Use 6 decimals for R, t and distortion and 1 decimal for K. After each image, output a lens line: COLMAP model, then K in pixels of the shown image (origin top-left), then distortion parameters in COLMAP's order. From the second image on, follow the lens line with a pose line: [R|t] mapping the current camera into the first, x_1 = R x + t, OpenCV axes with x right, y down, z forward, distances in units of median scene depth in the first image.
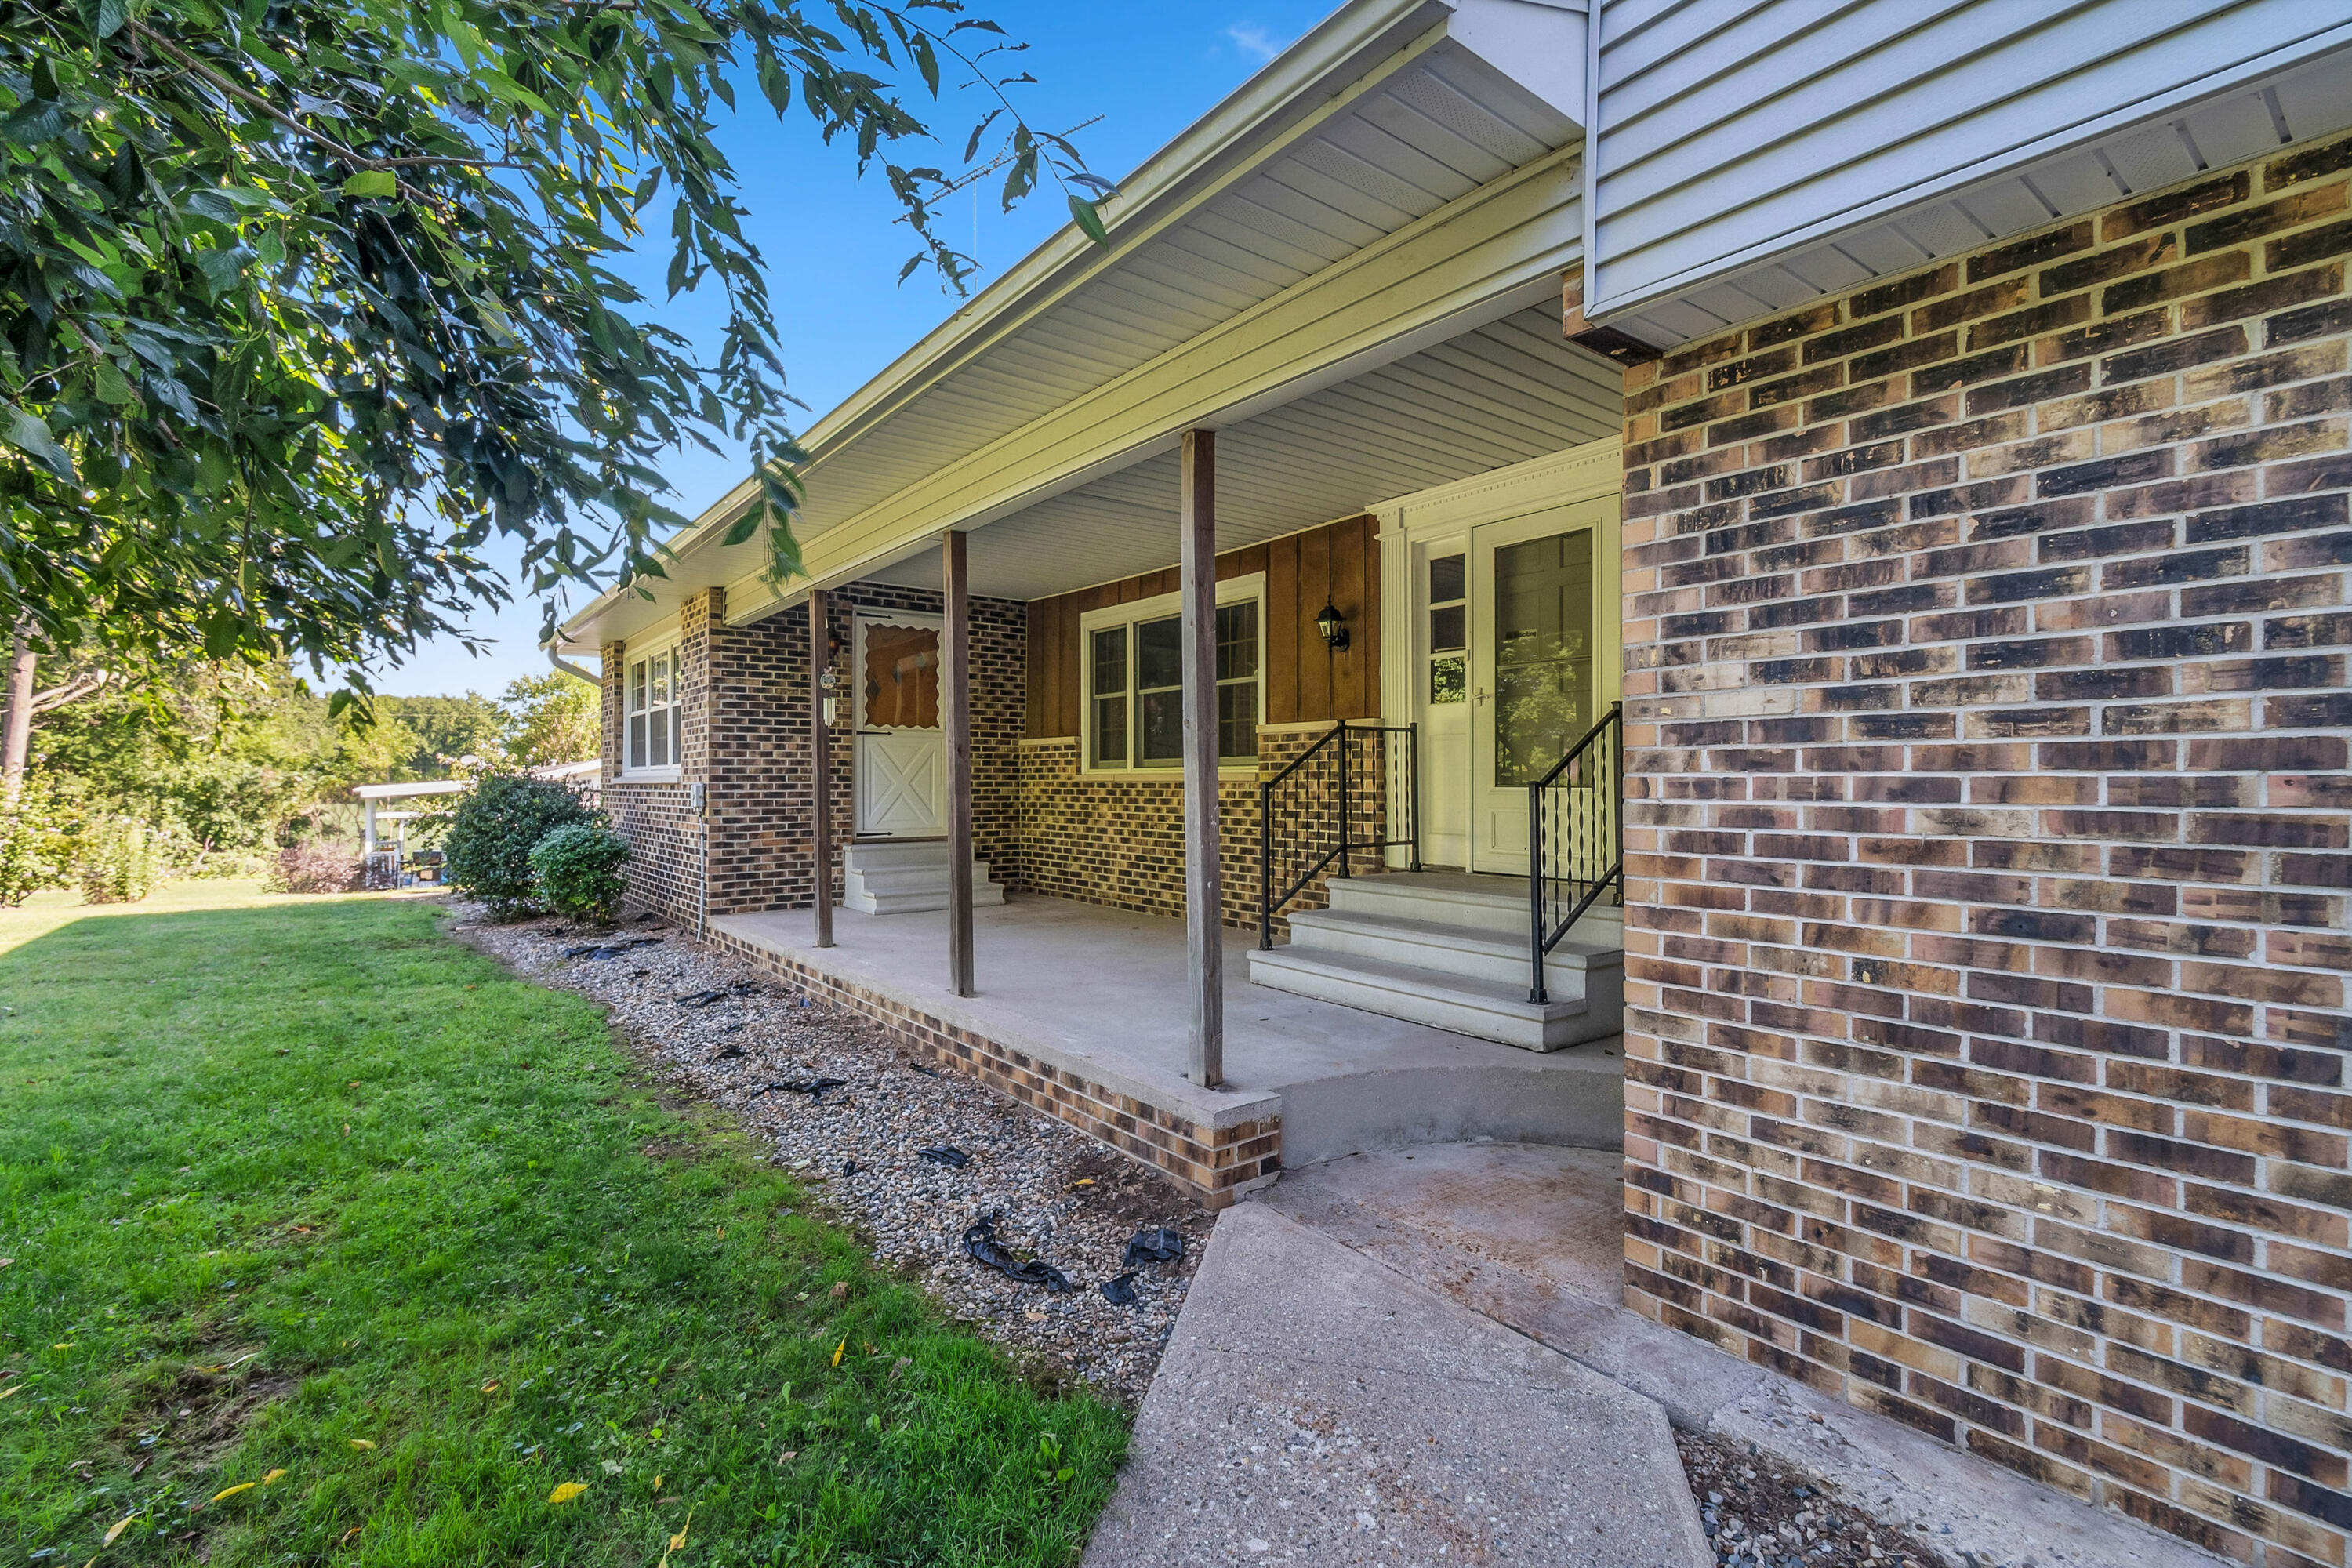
lens RADIAL K [[1044.0, 0, 1127.6], [0, 1044.0, 780.4], [0, 0, 1]] dist [0.001528, -0.003828]
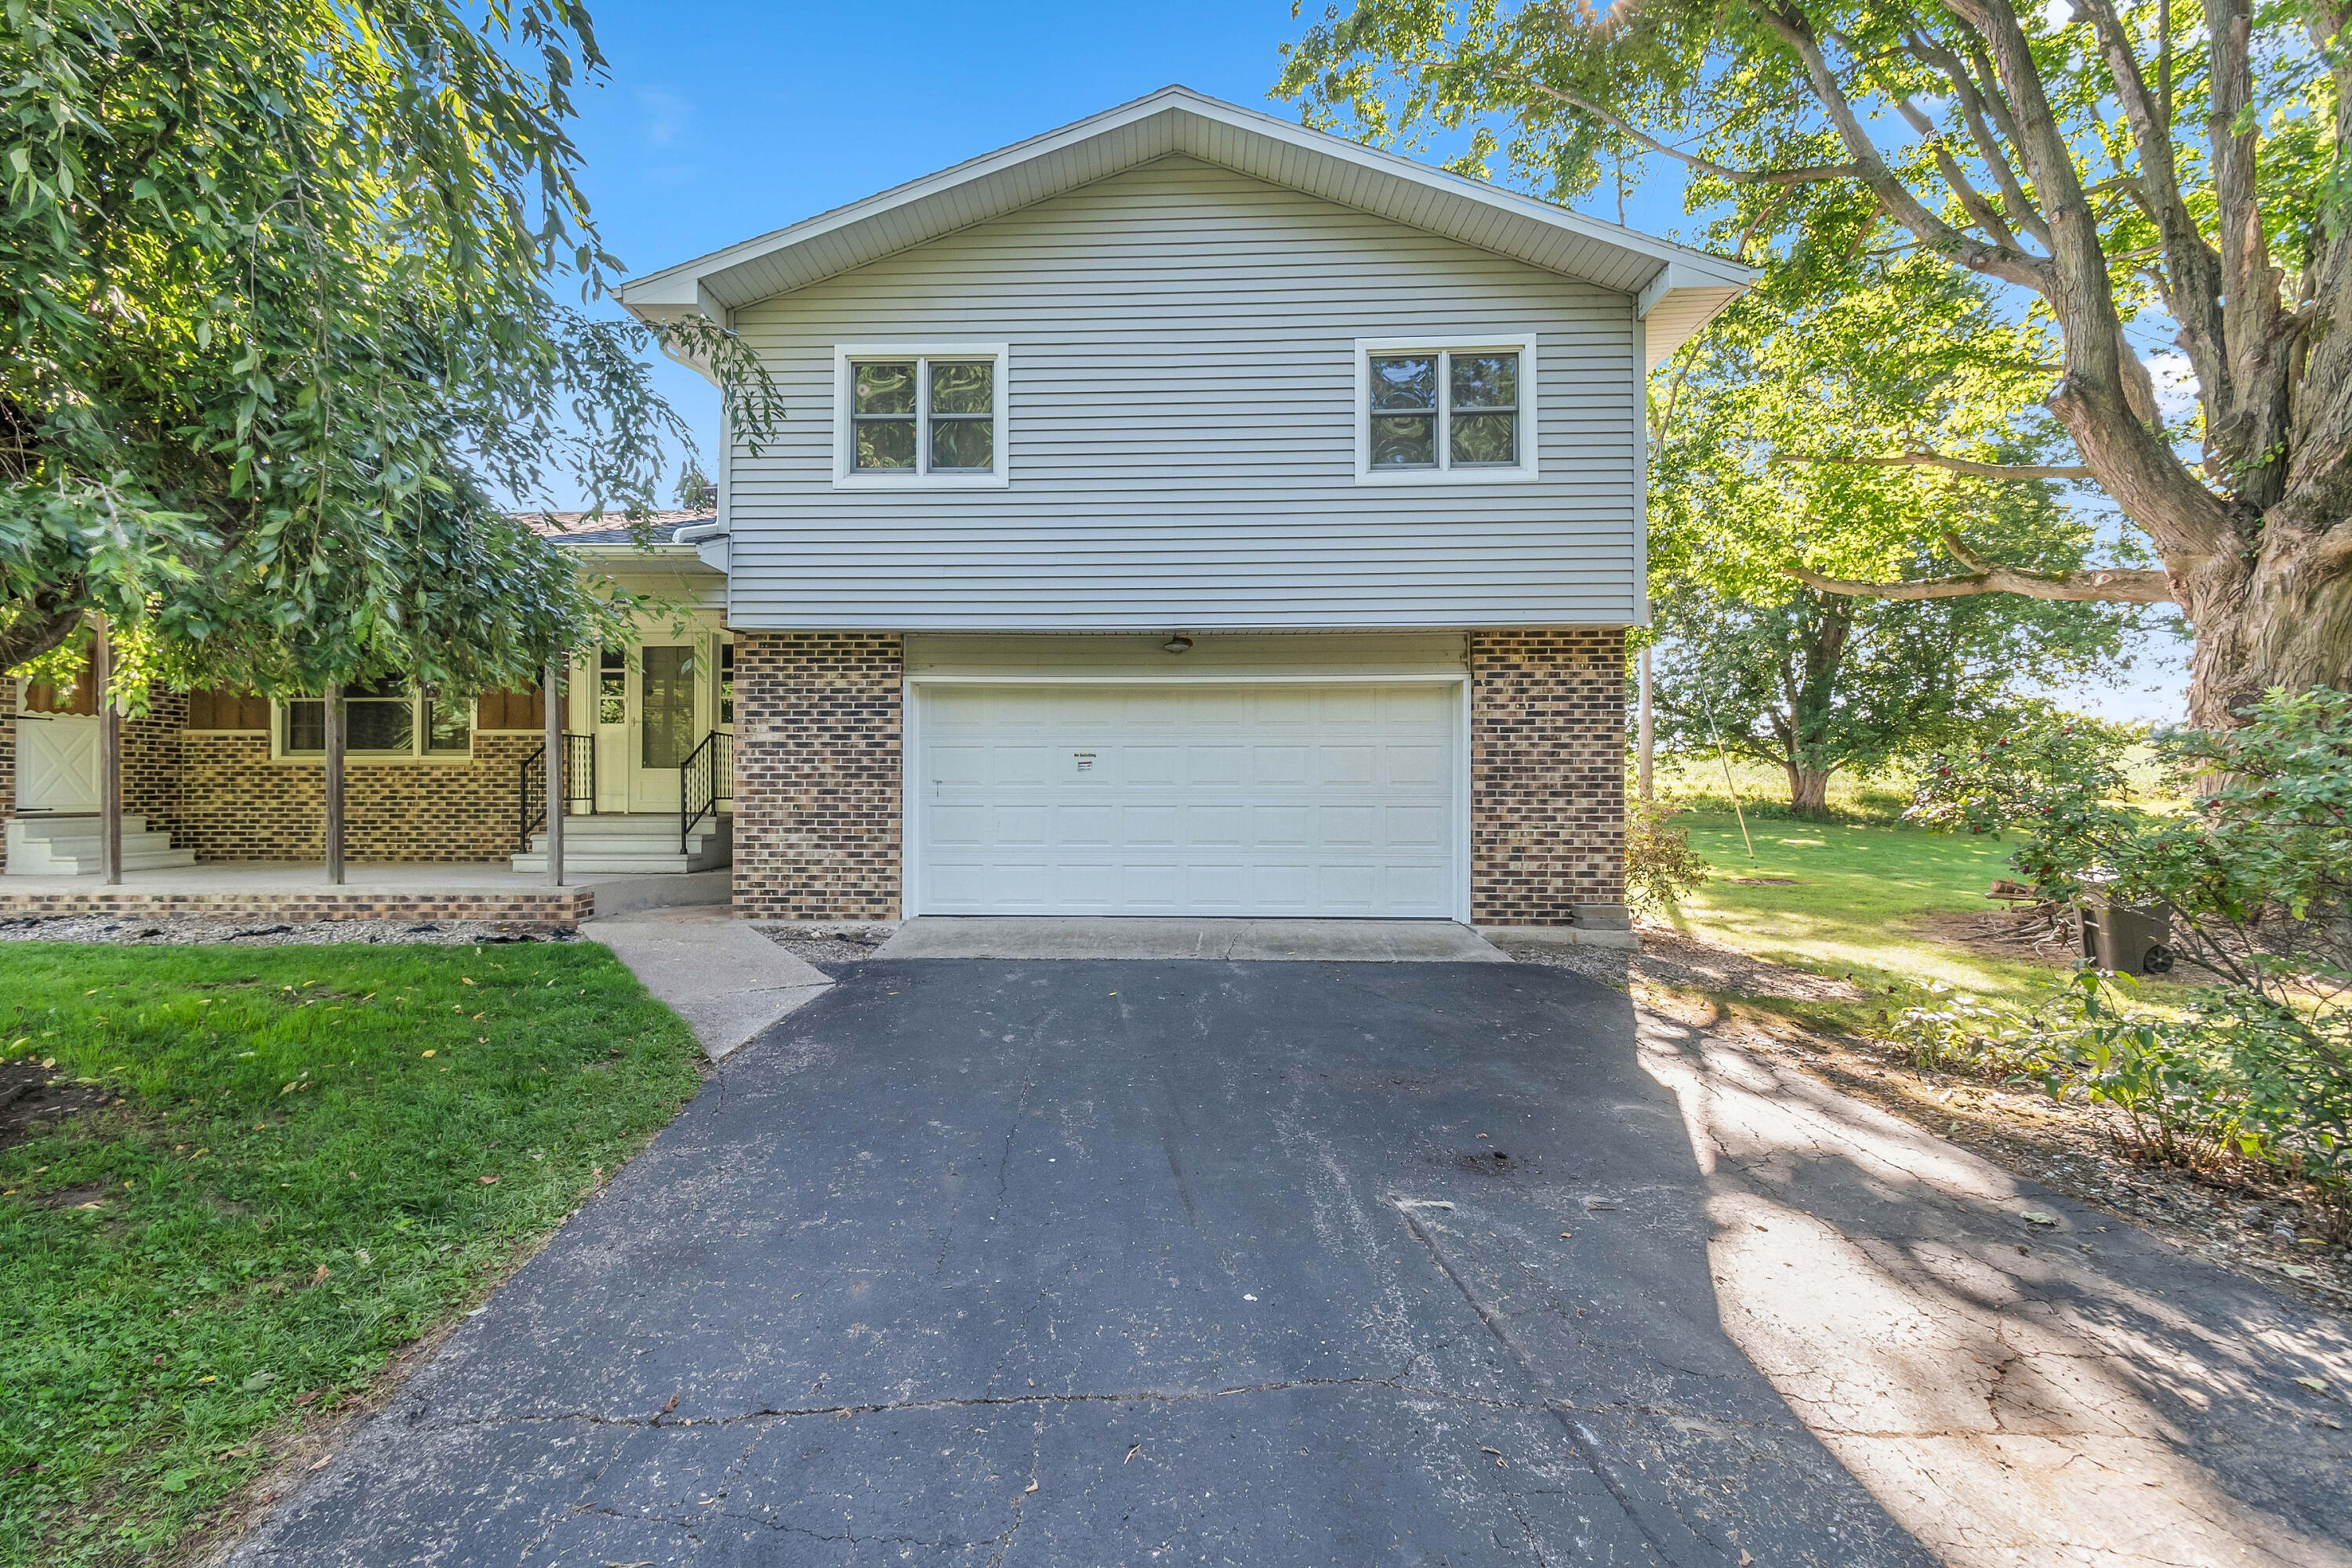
lens RADIAL K [[1054.8, 0, 1140.7], [0, 1054.8, 777.3], [0, 0, 1]] dist [0.011103, -0.000950]
pose [[0.622726, 0.010156, 0.782374, -1.458836], [-0.001345, 0.999928, -0.011910, 0.107098], [-0.782439, 0.006365, 0.622695, -2.280027]]
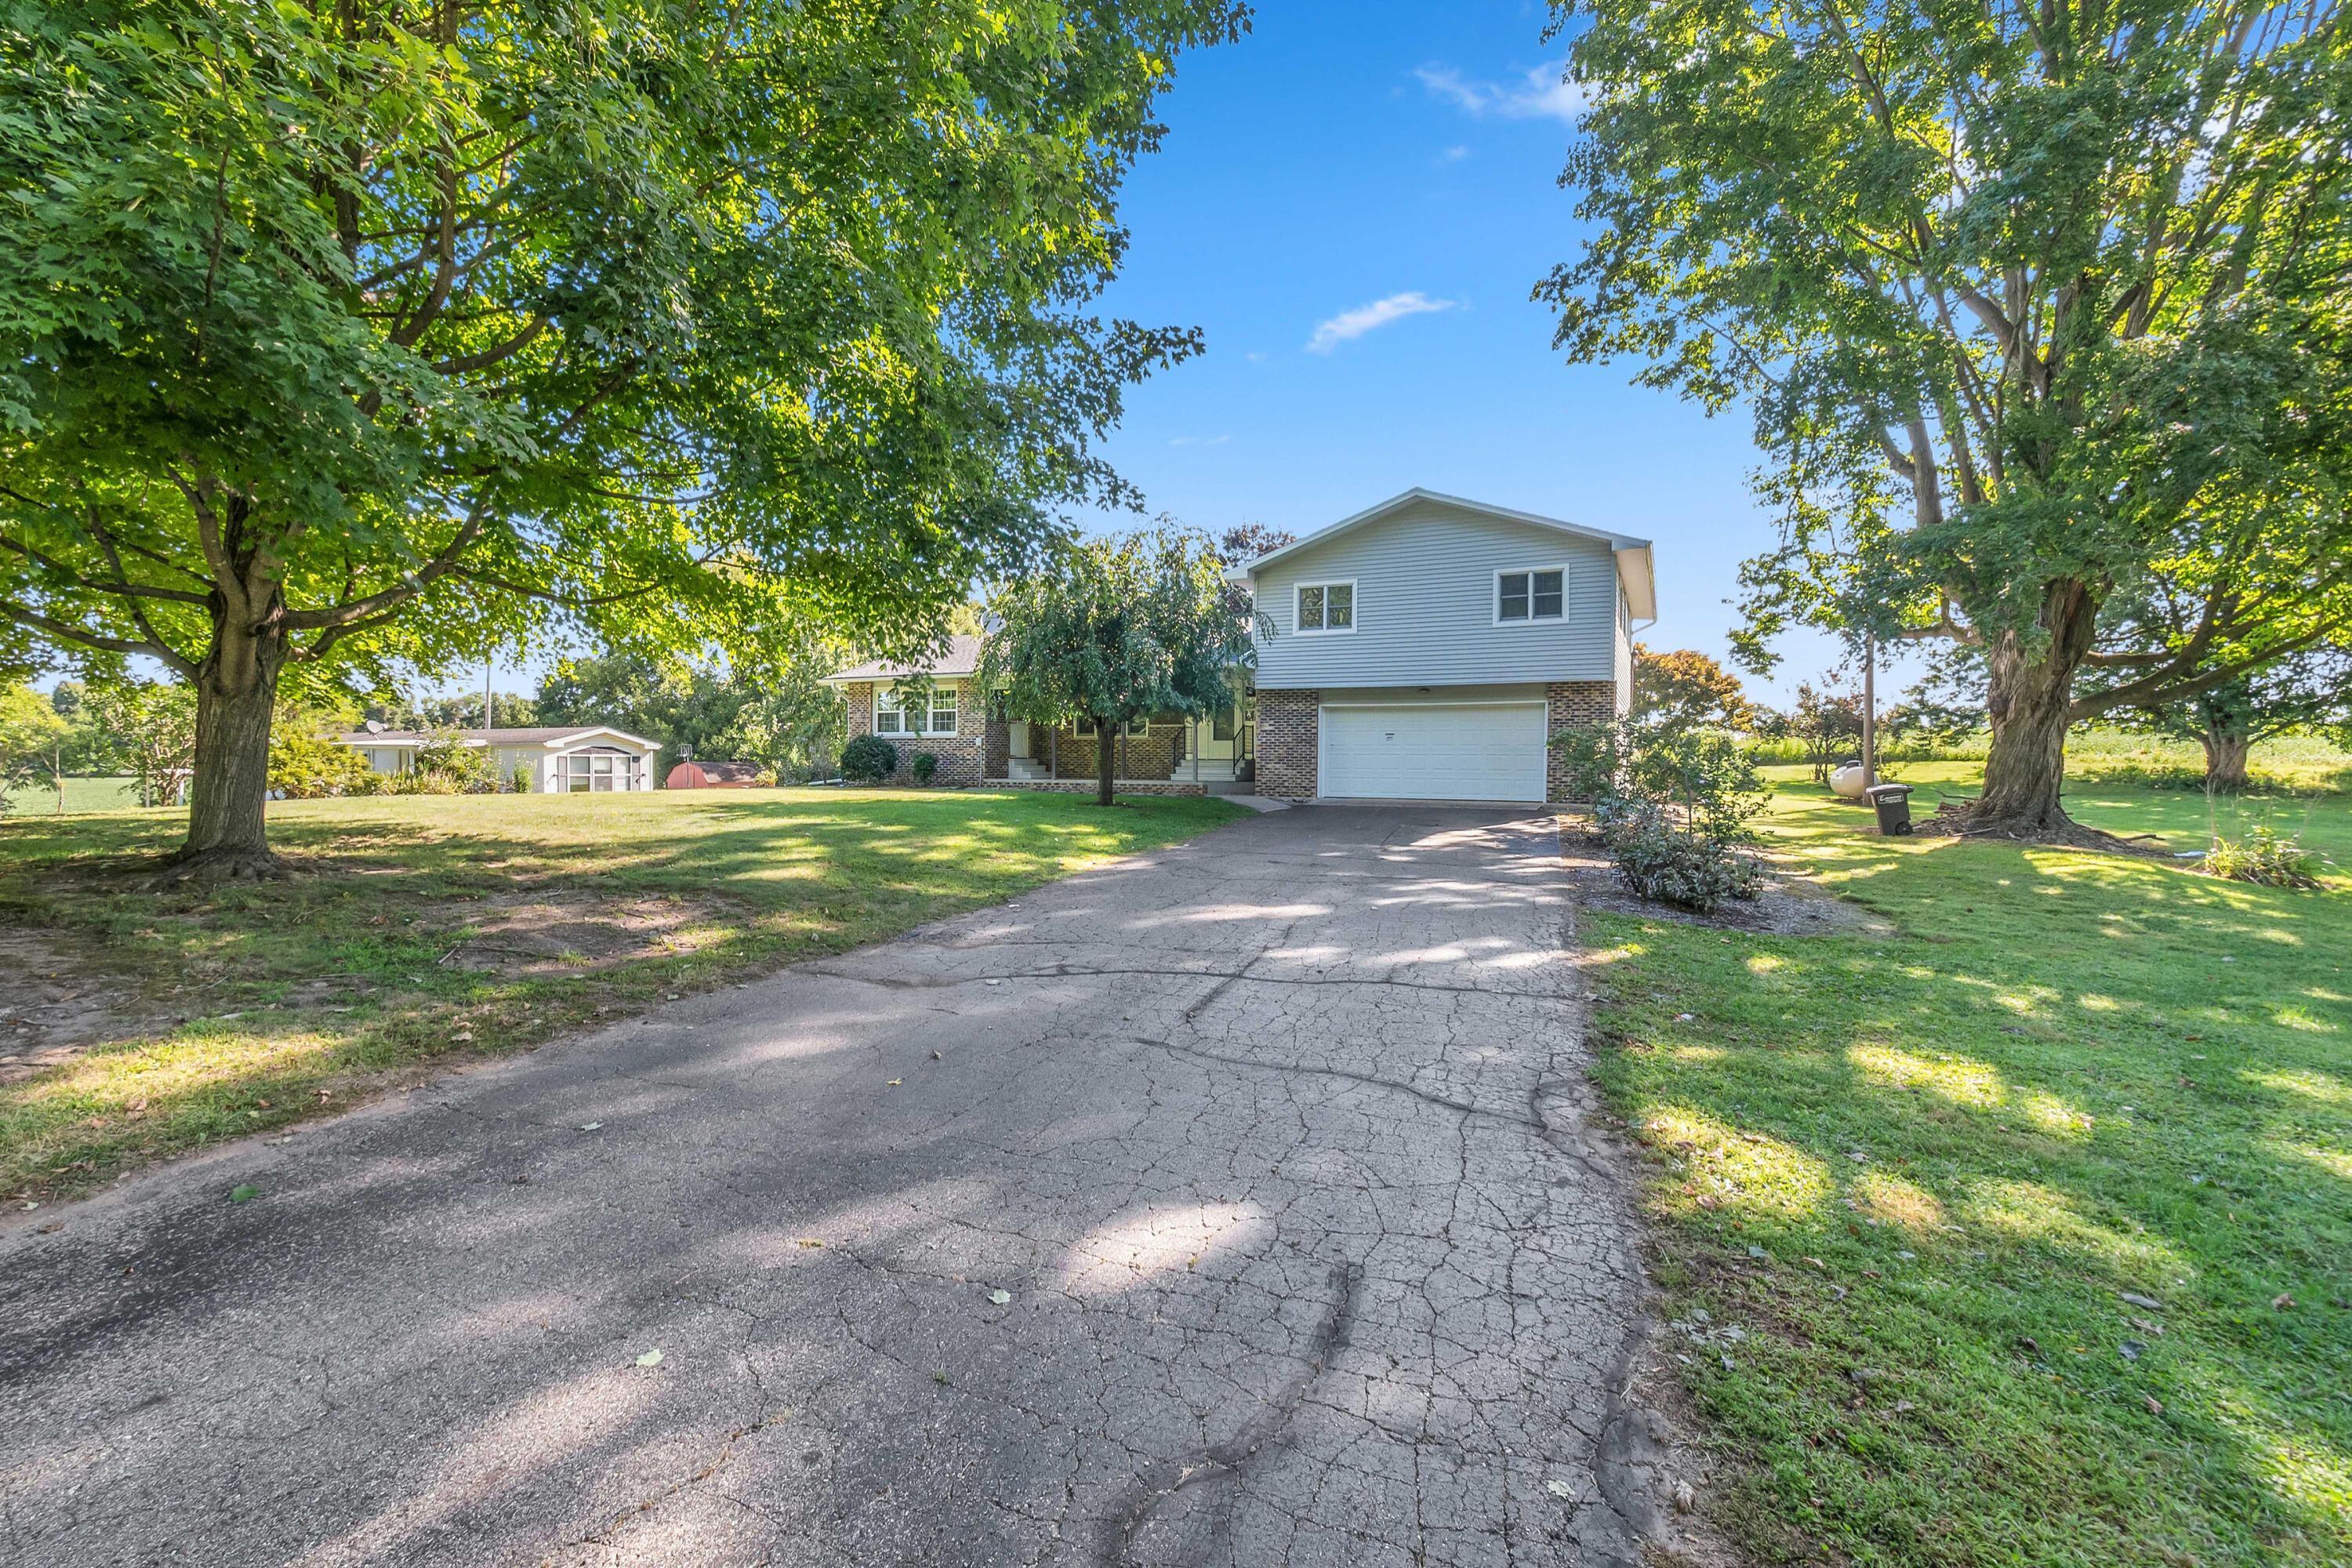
lens RADIAL K [[1054.8, 0, 1140.7], [0, 1054.8, 777.3], [0, 0, 1]] dist [0.011103, -0.000950]
pose [[0.883859, 0.001589, 0.467751, -5.020149], [-0.008326, 0.999889, 0.012336, 0.268344], [-0.467680, -0.014798, 0.883774, -7.083956]]
